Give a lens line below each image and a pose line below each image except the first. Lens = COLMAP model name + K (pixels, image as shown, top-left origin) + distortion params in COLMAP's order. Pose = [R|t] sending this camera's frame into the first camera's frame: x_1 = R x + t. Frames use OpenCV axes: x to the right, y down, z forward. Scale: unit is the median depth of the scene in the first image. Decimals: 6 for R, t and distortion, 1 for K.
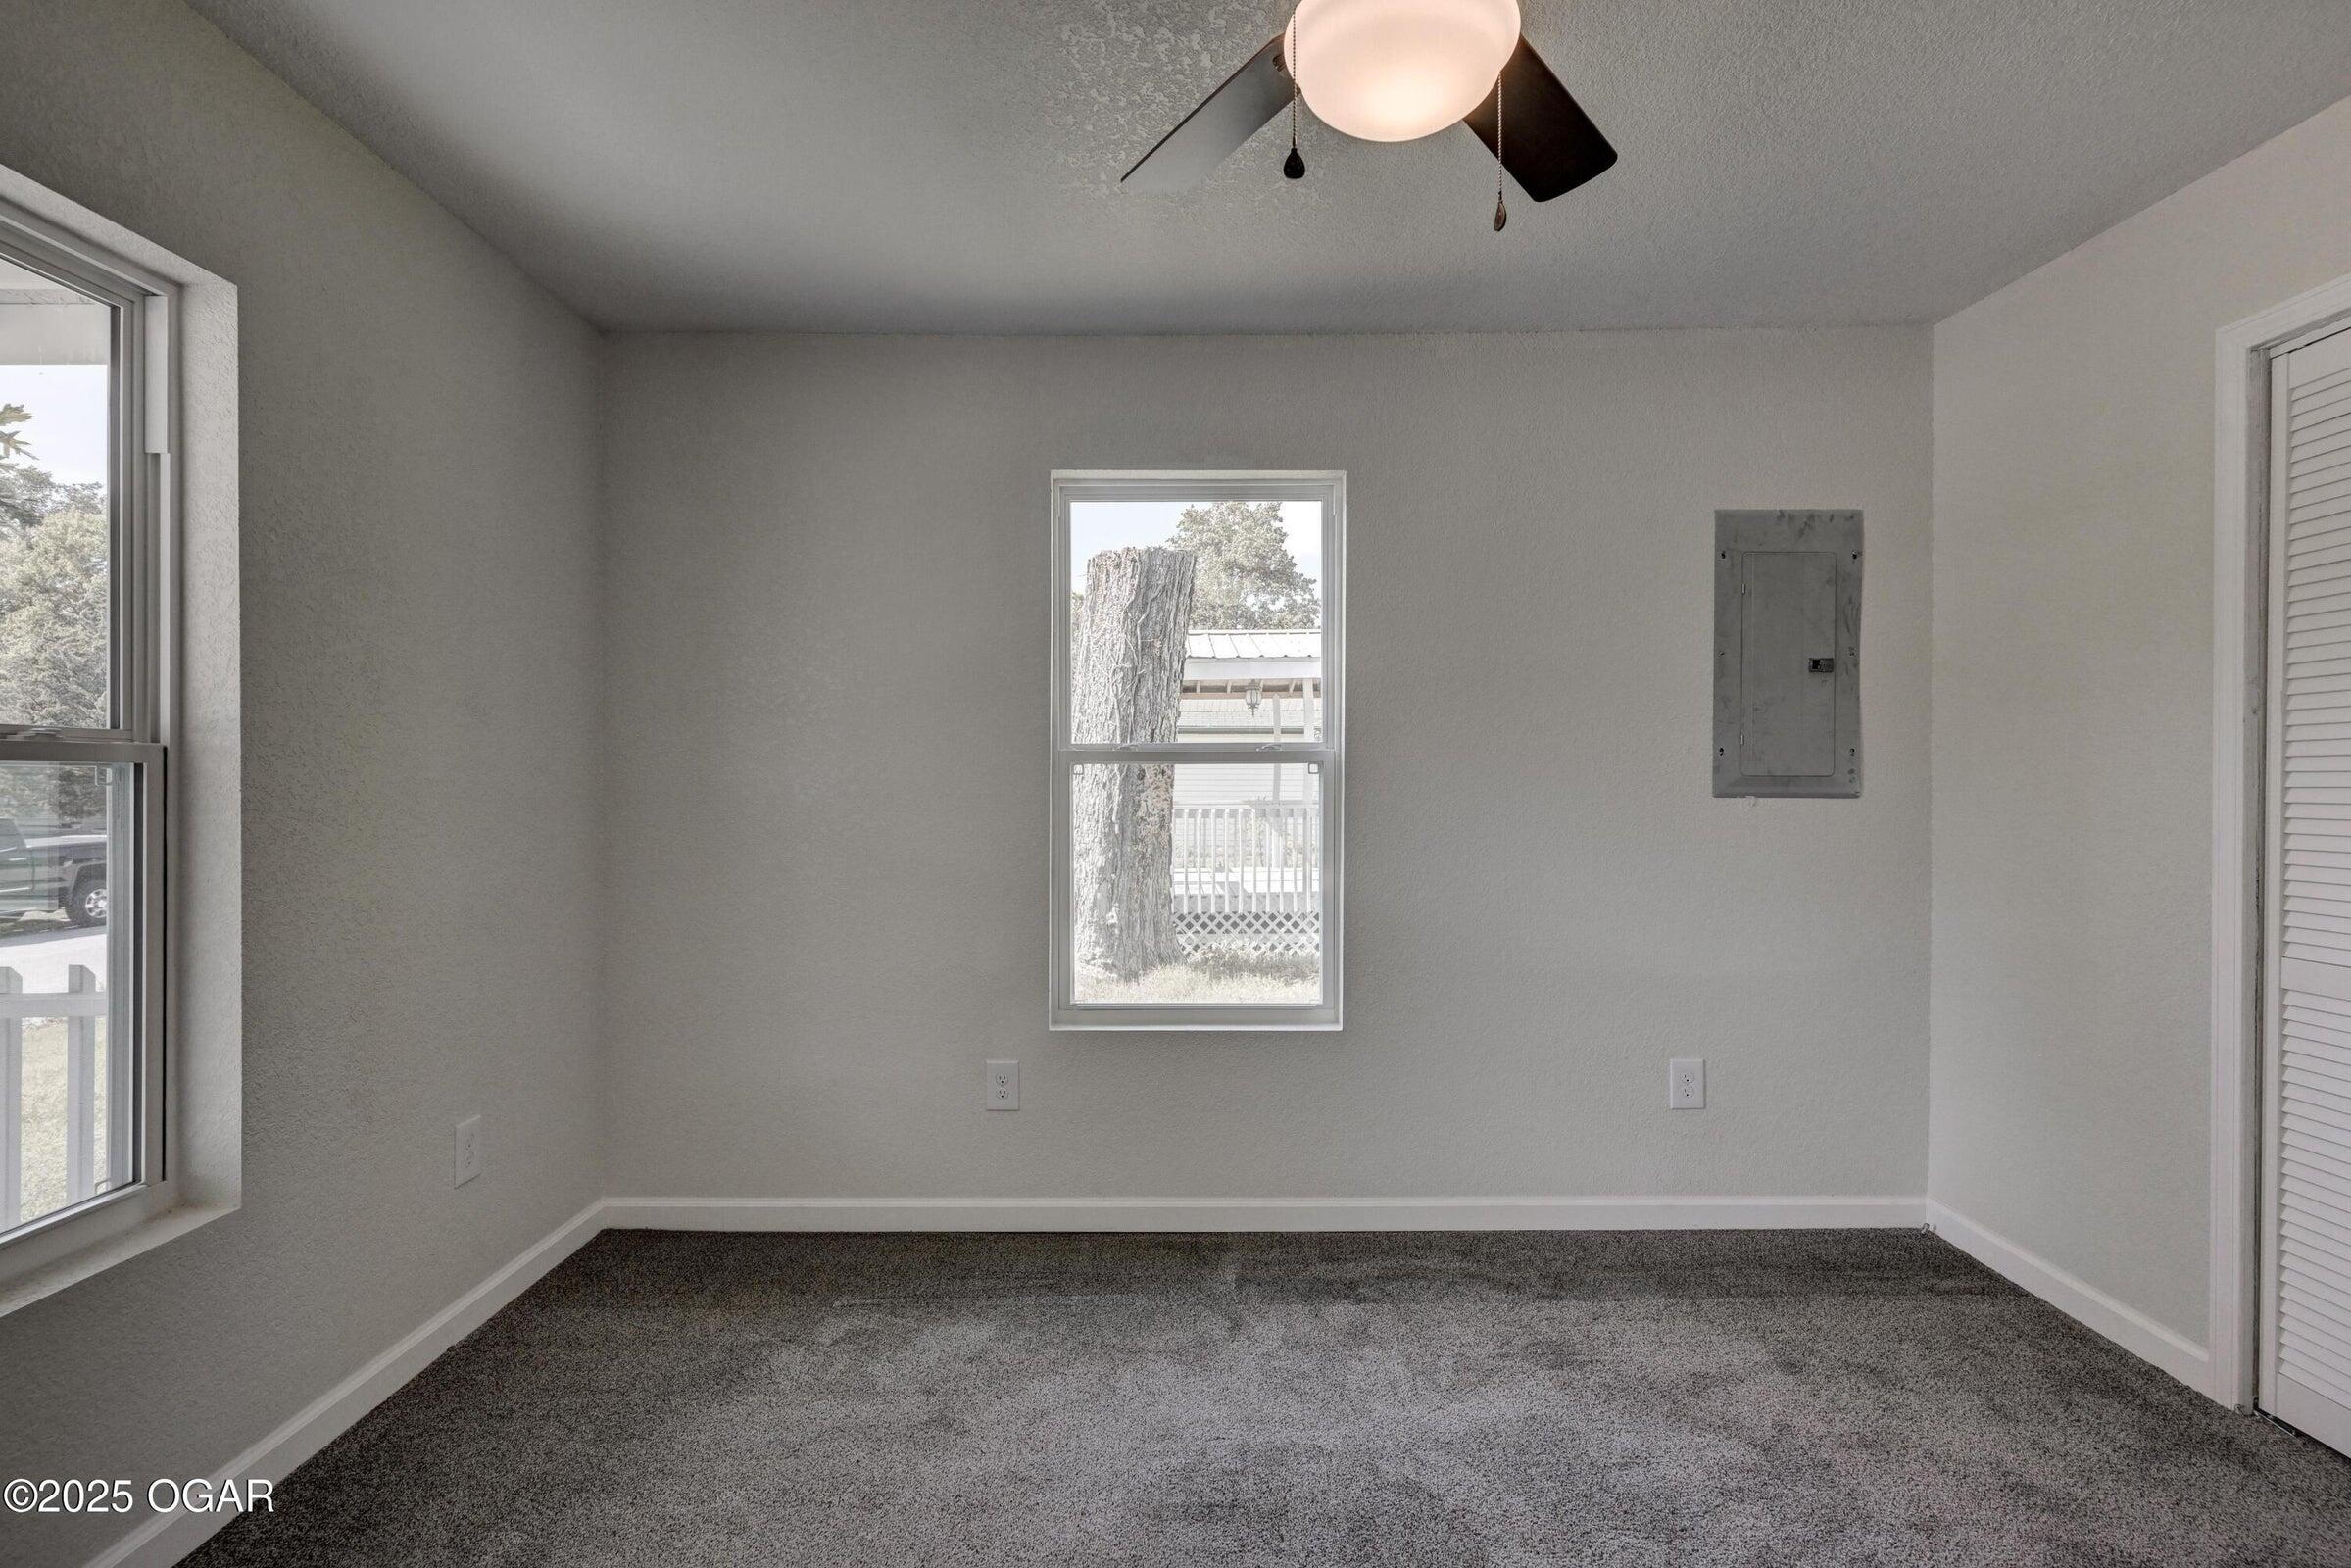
lens RADIAL K [[1147.0, 0, 1174.9], [0, 1147.0, 788.1], [0, 0, 1]] dist [-0.004304, 0.003356]
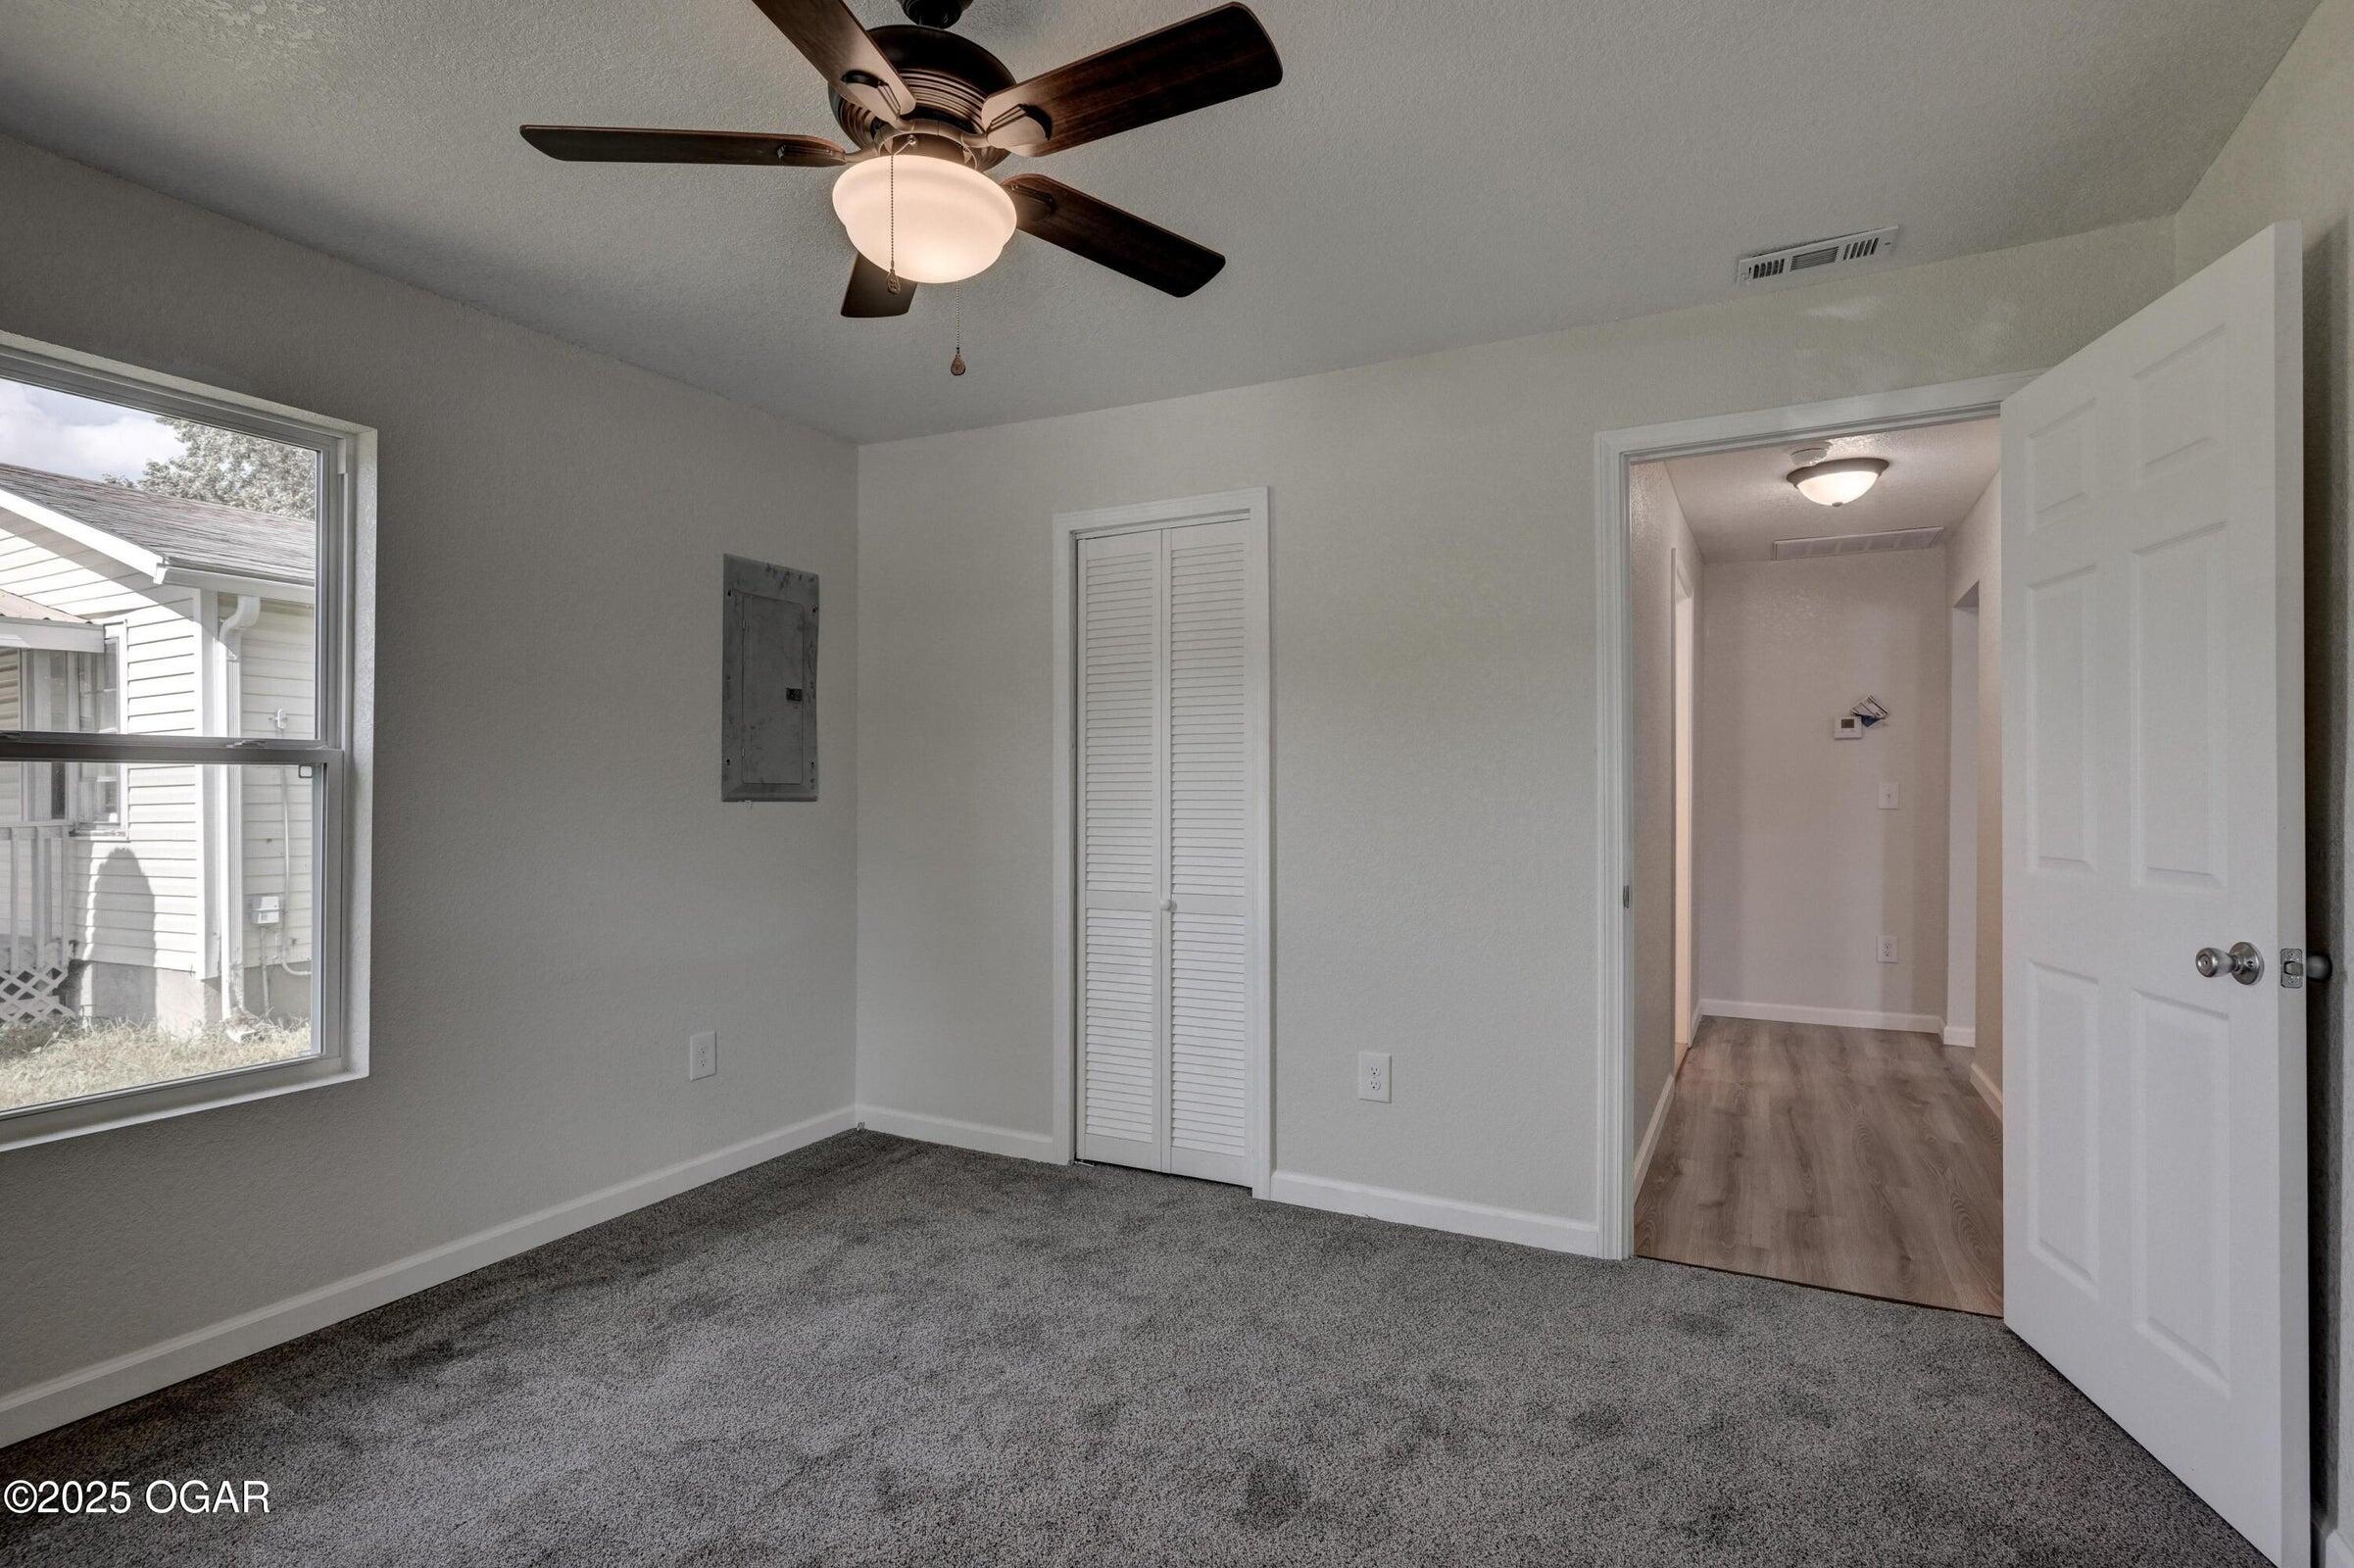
lens RADIAL K [[1148.5, 0, 1170.6], [0, 1148.5, 783.0], [0, 0, 1]] dist [-0.004304, 0.003356]
pose [[0.456199, 0.006796, 0.889852, -0.404793], [0.006687, 0.999916, -0.011064, 0.005799], [-0.889853, 0.010998, 0.456115, 0.080462]]
